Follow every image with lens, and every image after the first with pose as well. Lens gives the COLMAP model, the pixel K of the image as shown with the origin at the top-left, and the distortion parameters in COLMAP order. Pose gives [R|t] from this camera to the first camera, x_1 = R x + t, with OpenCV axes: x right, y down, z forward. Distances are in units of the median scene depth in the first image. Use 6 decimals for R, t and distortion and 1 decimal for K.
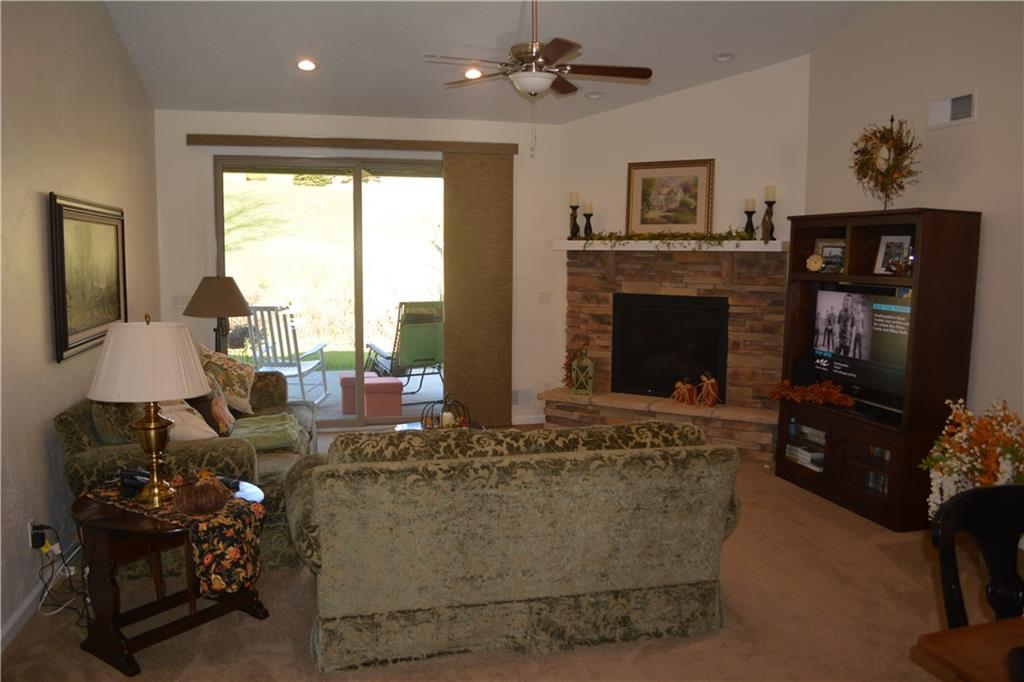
lens RADIAL K [[806.5, 0, 512.0], [0, 806.5, 341.0], [0, 0, 1]] dist [-0.087976, -0.002077]
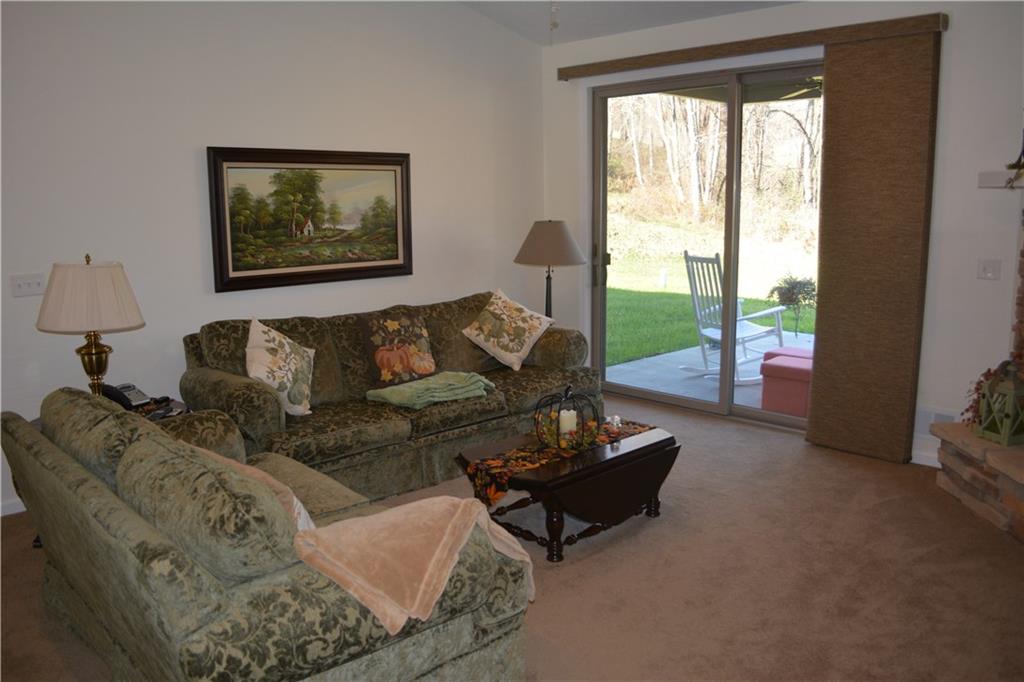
lens RADIAL K [[806.5, 0, 512.0], [0, 806.5, 341.0], [0, 0, 1]] dist [-0.087976, -0.002077]
pose [[0.501655, 0.139052, -0.853819, 0.385774], [-0.080628, 0.990216, 0.113893, -0.040546], [0.861302, 0.011707, 0.507958, 0.430830]]
